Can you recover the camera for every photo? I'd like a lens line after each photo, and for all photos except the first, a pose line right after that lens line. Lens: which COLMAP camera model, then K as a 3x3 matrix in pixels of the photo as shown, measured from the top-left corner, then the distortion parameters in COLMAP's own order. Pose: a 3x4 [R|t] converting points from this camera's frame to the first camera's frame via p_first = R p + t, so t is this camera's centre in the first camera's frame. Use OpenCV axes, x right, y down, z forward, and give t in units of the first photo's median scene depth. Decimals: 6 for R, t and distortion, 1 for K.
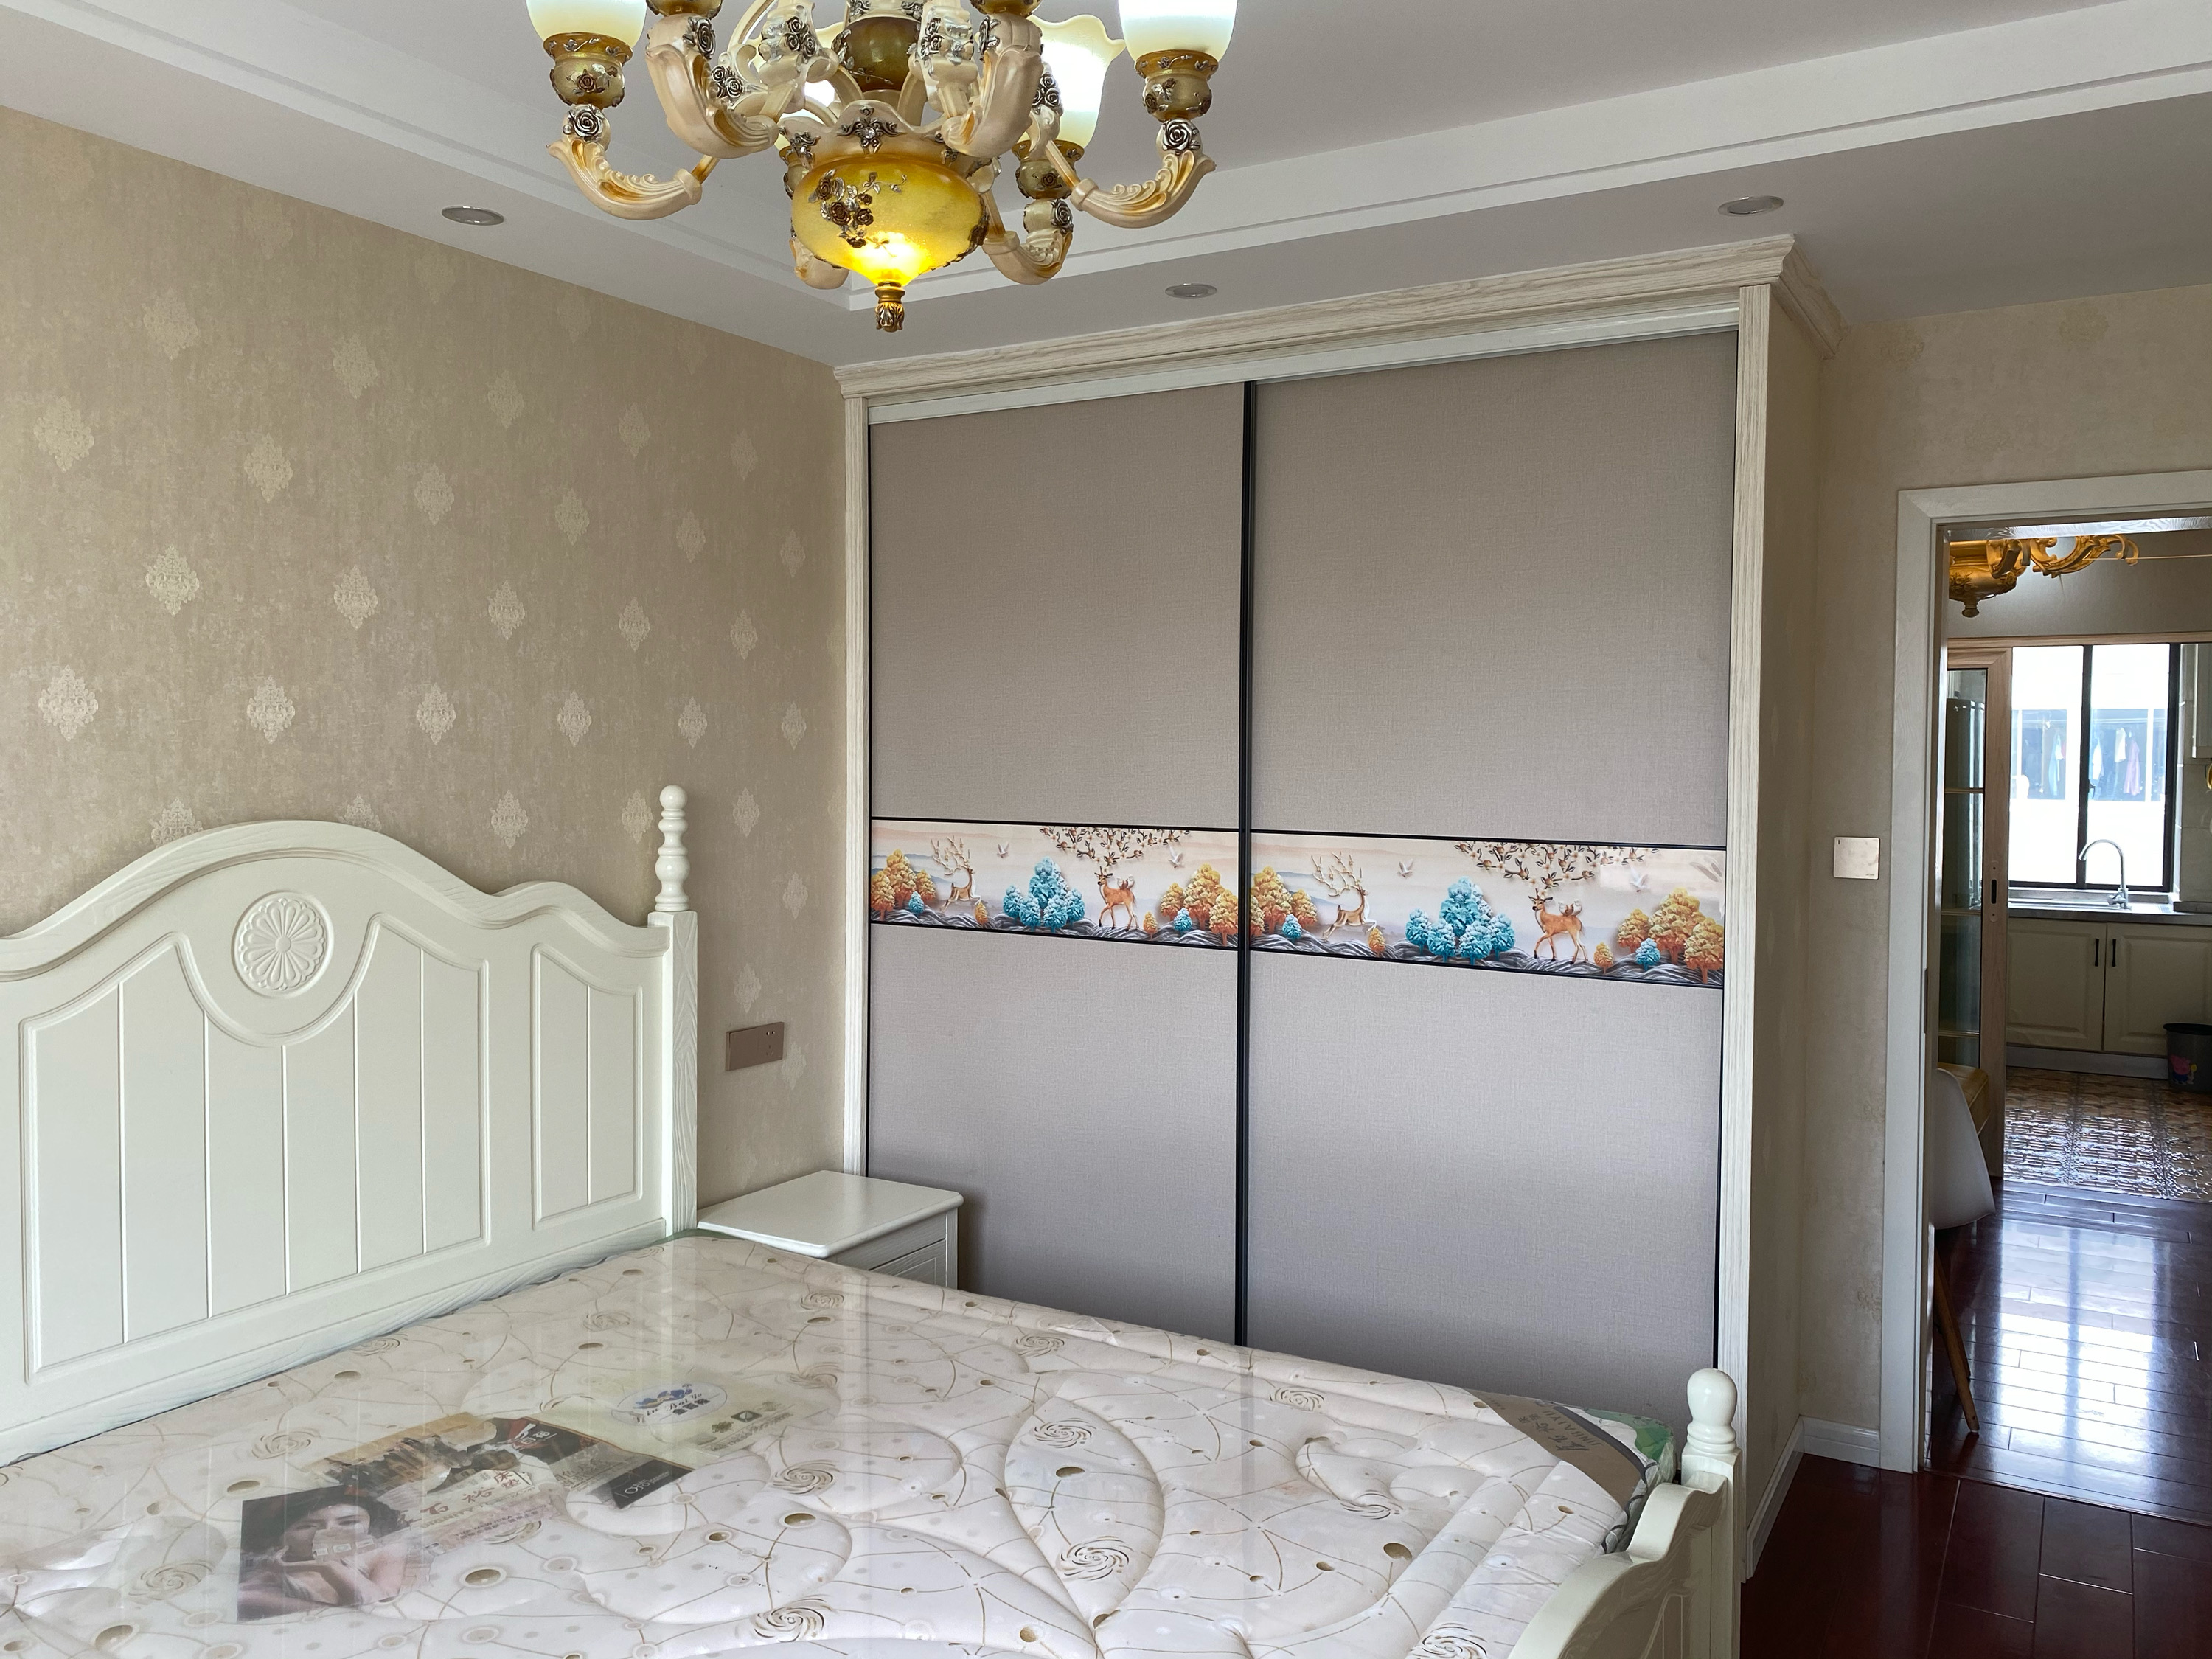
lens RADIAL K [[1713.2, 0, 1096.0], [0, 1713.2, 821.0], [0, 0, 1]] dist [0.034606, -0.010846]
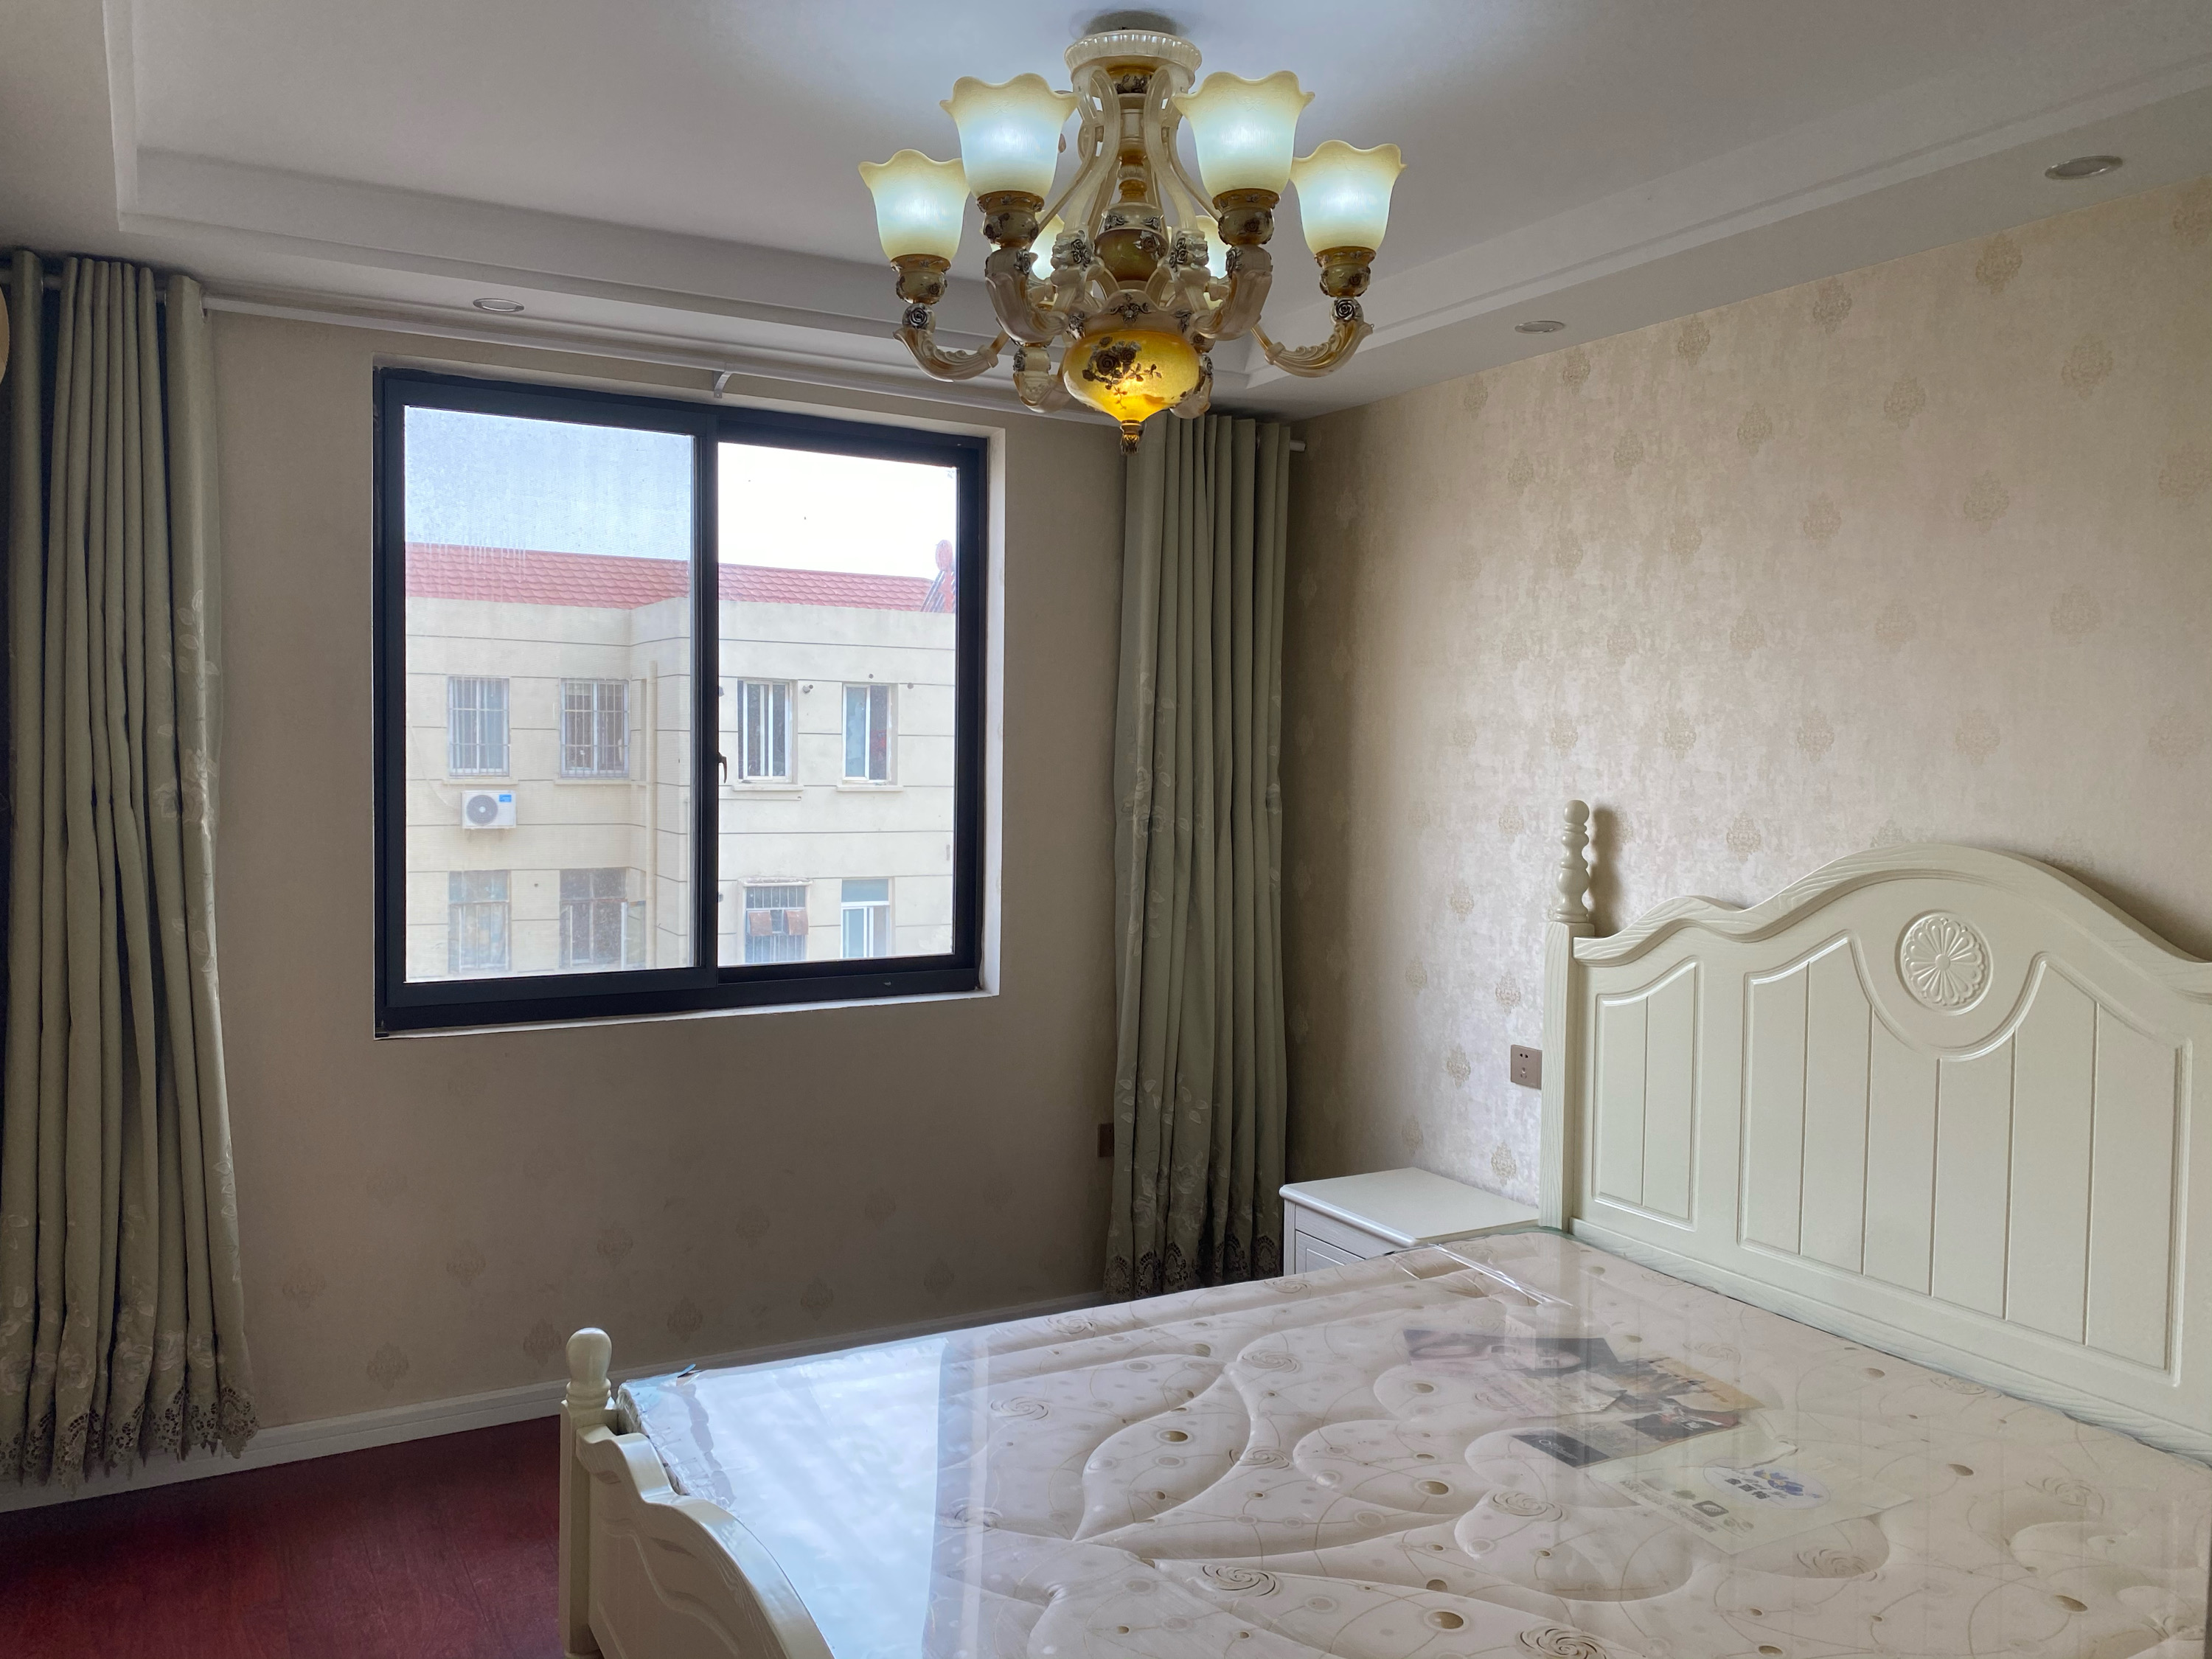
lens RADIAL K [[1713.2, 0, 1099.7], [0, 1713.2, 827.4], [0, 0, 1]] dist [0.034606, -0.010846]
pose [[-0.502465, 0.026714, -0.864185, 0.751598], [-0.053107, 0.996682, 0.061688, -0.051092], [0.862965, 0.076891, -0.499379, 1.178625]]
